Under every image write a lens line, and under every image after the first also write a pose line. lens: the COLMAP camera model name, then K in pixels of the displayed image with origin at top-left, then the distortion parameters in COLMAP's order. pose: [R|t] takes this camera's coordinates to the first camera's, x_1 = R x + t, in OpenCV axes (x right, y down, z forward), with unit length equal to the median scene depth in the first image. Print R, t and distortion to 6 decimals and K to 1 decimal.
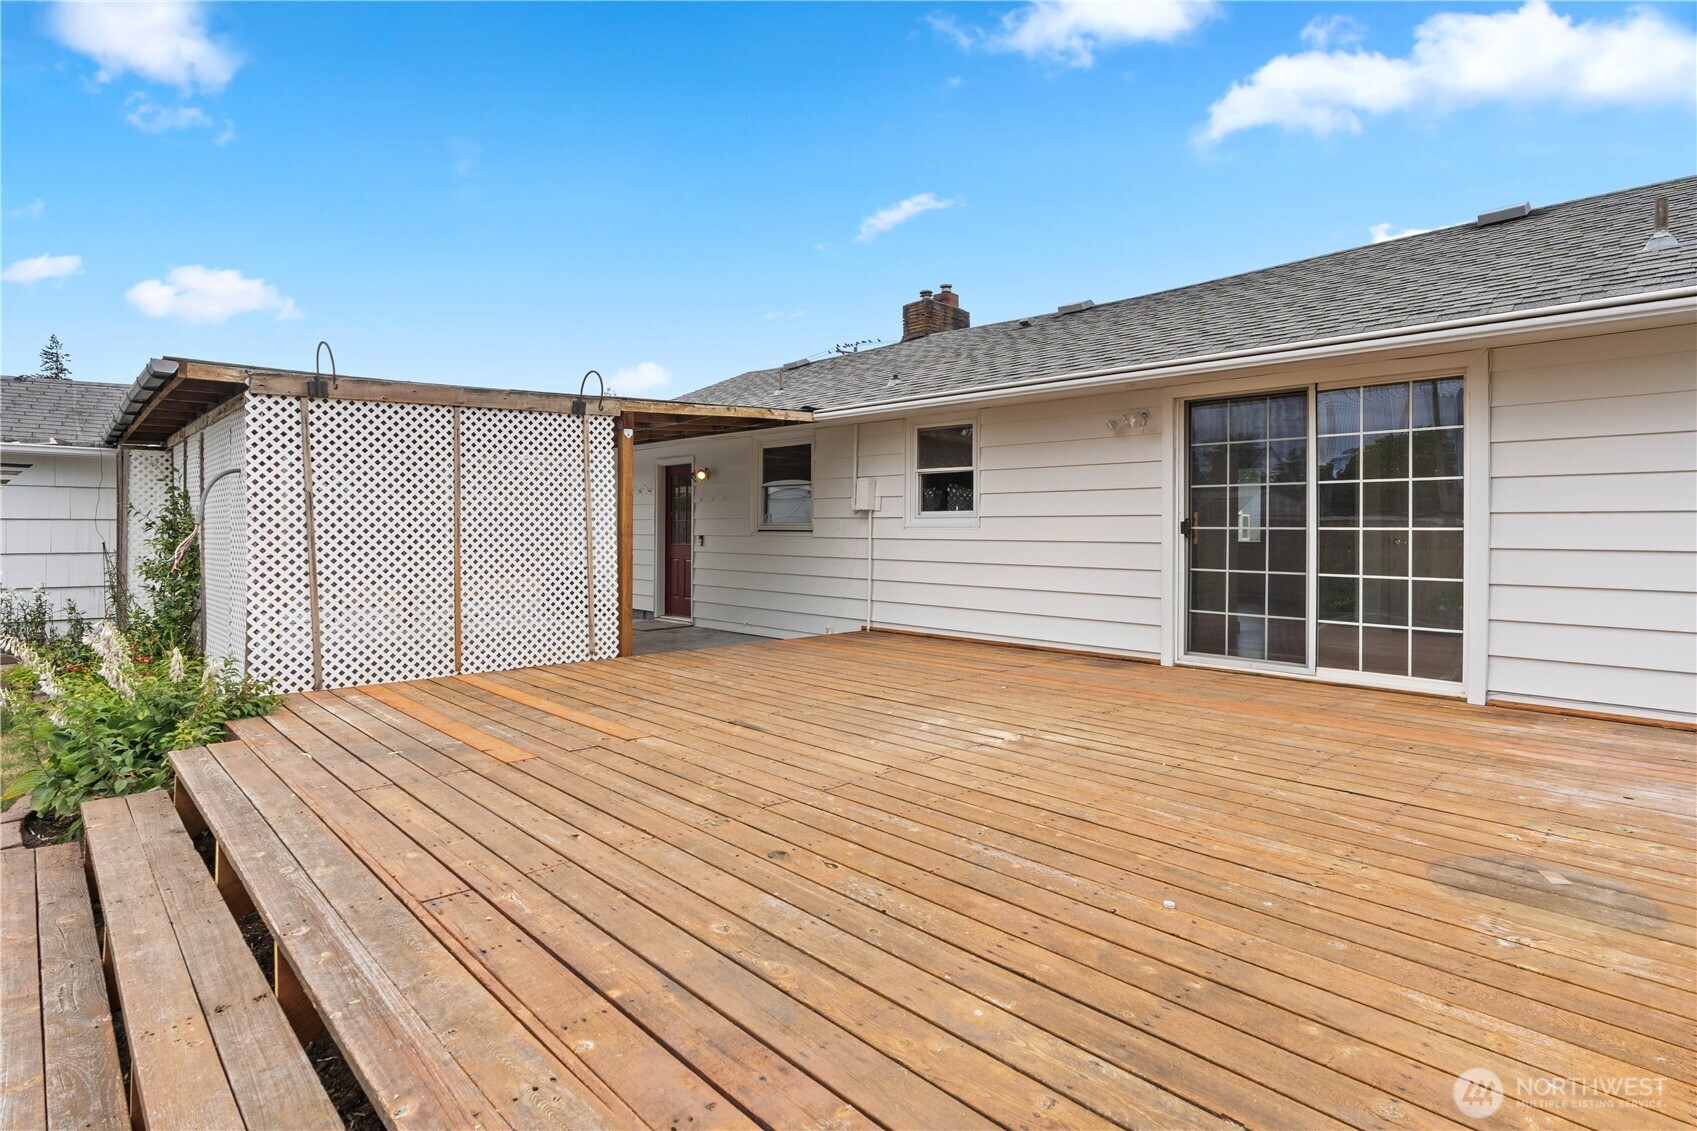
lens RADIAL K [[862.0, 0, 860.2], [0, 862.0, 502.8], [0, 0, 1]] dist [-0.001003, 0.000731]
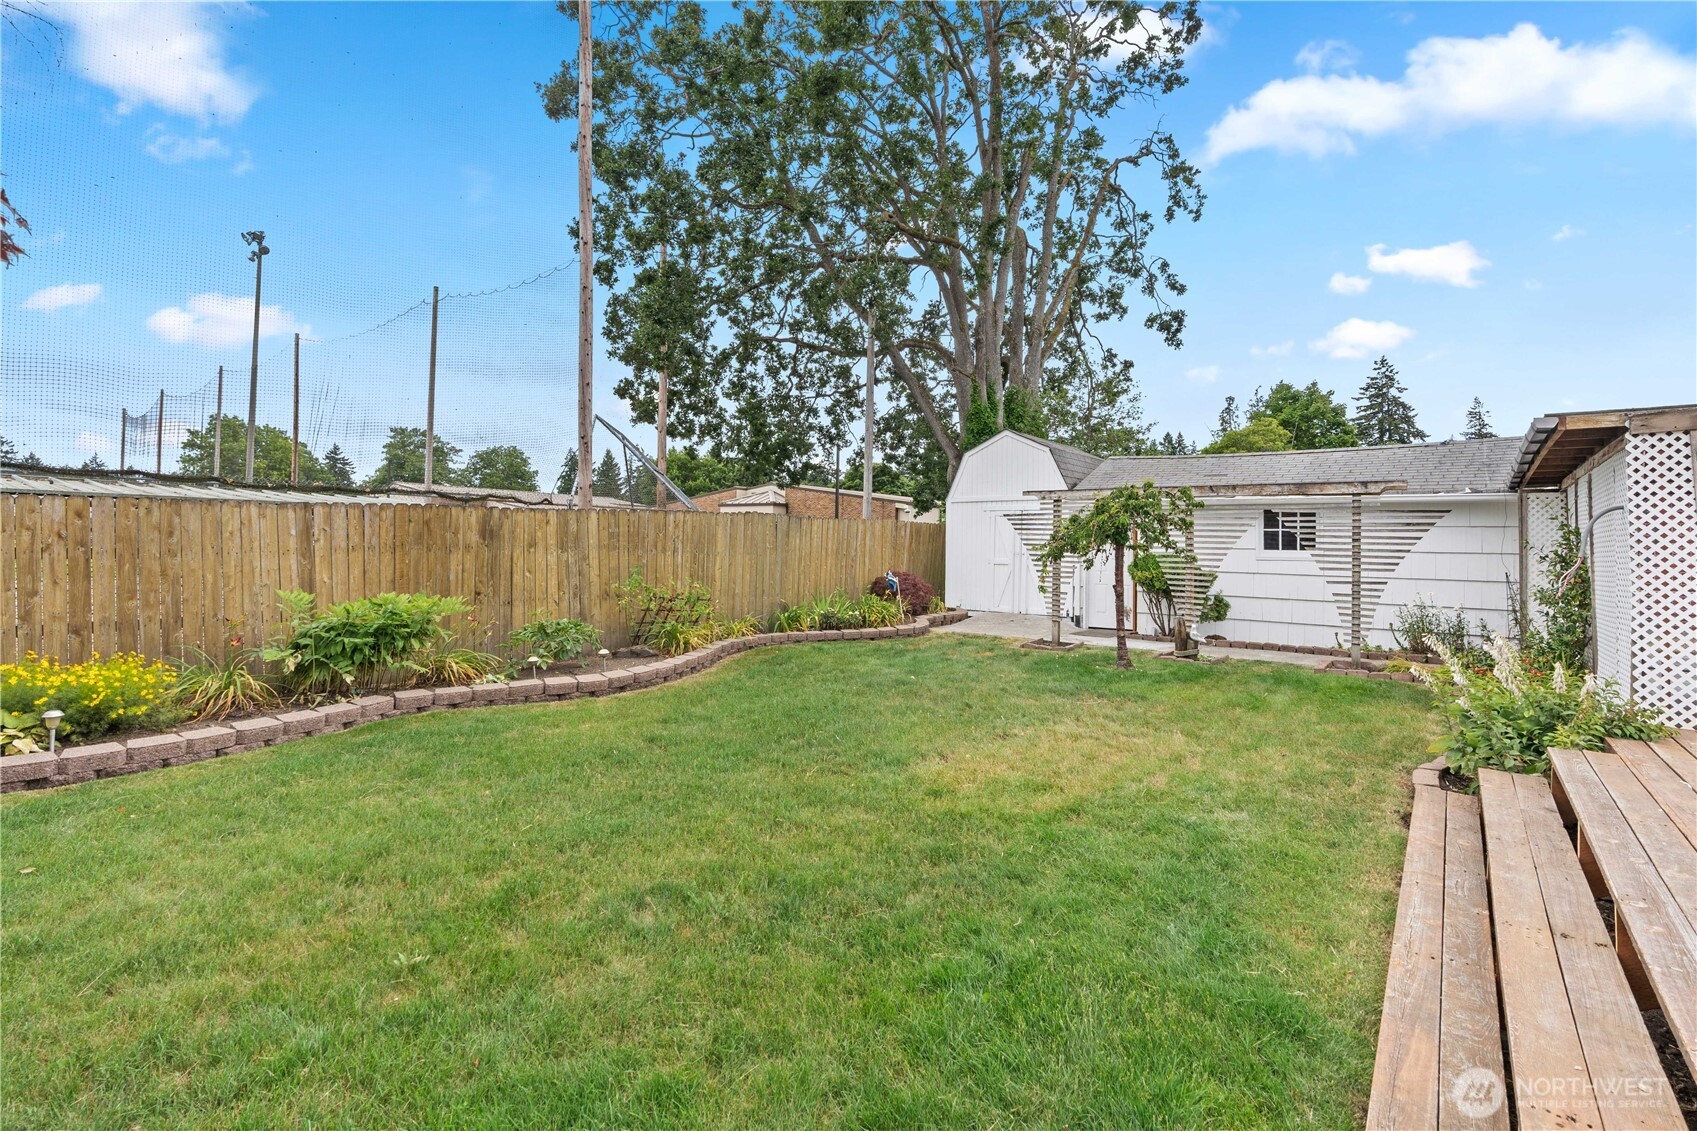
lens RADIAL K [[784.9, 0, 842.0], [0, 784.9, 550.1], [0, 0, 1]] dist [-0.000867, -0.000403]
pose [[0.136469, 0.003600, -0.990638, 0.113084], [0.009984, 0.999938, 0.005009, 0.000787], [0.990594, -0.010574, 0.136425, -0.092776]]
